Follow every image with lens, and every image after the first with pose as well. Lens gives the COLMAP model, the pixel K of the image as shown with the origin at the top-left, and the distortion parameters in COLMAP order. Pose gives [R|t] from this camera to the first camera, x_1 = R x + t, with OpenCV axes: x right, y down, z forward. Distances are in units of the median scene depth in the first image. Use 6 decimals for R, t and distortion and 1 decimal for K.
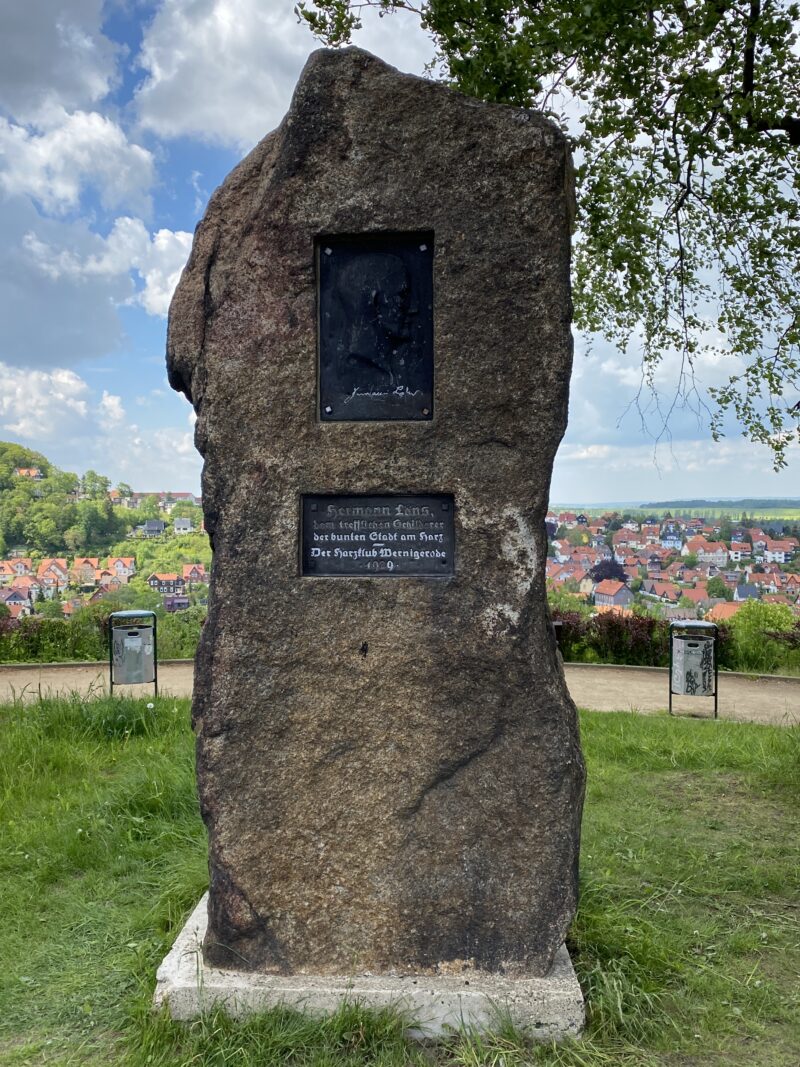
lens RADIAL K [[983.3, 0, 400.0], [0, 983.3, 533.5], [0, 0, 1]] dist [0.161795, -0.441734]
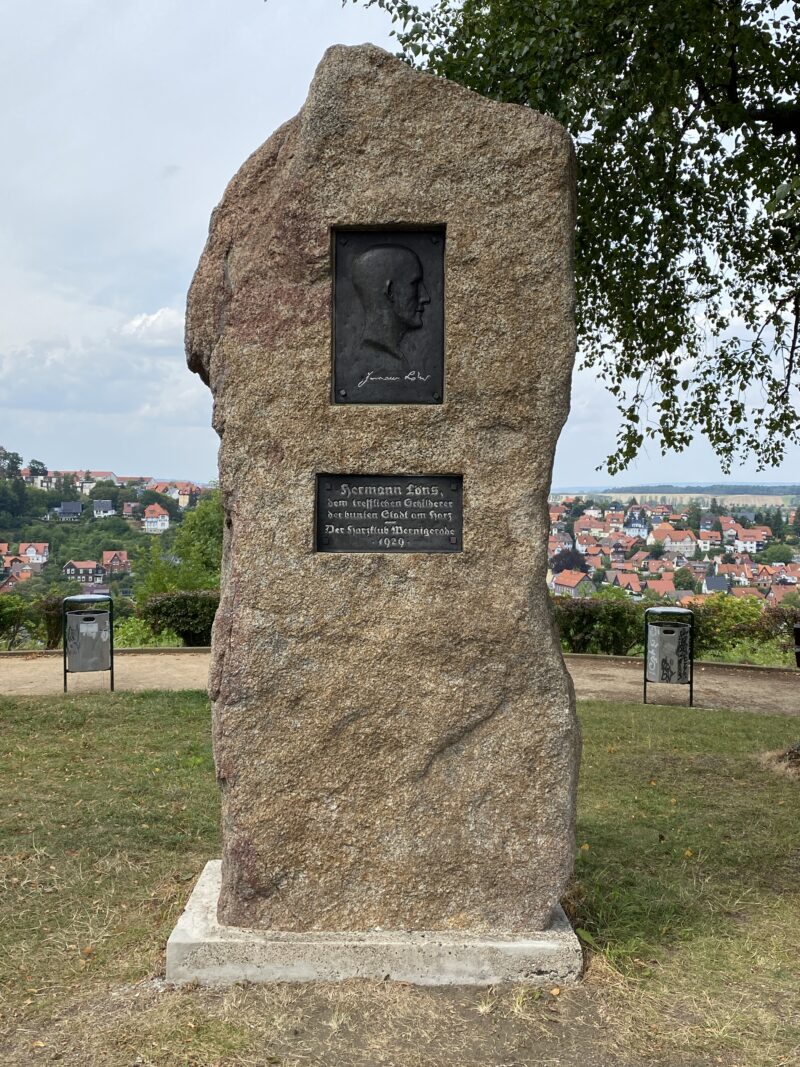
lens RADIAL K [[1078.4, 0, 400.0], [0, 1078.4, 533.5], [0, 0, 1]] dist [0.175077, -0.546214]
pose [[0.998593, 0.006736, 0.052606, -0.071450], [-0.007448, 0.999883, 0.013341, 0.007633], [-0.052510, -0.013714, 0.998526, -0.149495]]
